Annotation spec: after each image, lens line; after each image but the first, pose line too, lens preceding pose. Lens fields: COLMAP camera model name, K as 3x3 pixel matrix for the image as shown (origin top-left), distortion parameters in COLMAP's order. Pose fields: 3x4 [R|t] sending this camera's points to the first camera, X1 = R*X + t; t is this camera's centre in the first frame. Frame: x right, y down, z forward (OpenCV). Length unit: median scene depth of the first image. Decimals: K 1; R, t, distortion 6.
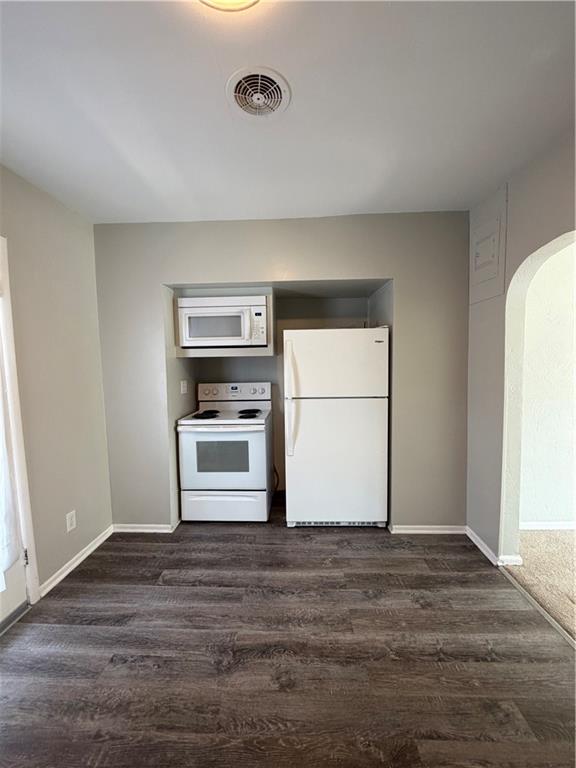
lens RADIAL K [[307.0, 0, 288.0], [0, 307.0, 381.3], [0, 0, 1]] dist [-0.000604, 0.000434]
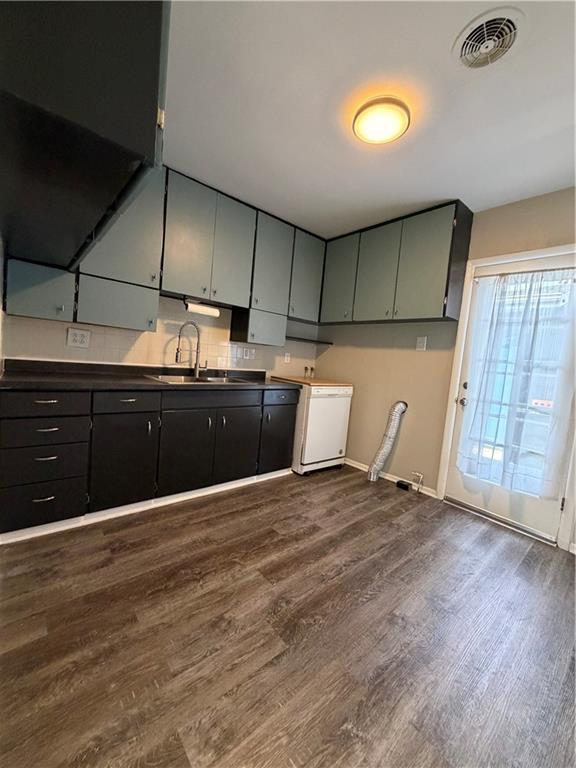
lens RADIAL K [[307.0, 0, 288.0], [0, 307.0, 381.3], [0, 0, 1]] dist [-0.000604, 0.000434]
pose [[-0.732685, 0.003120, -0.680561, 0.646292], [-0.123175, 0.982867, 0.137115, 0.056780], [0.669329, 0.184290, -0.719747, 0.905030]]
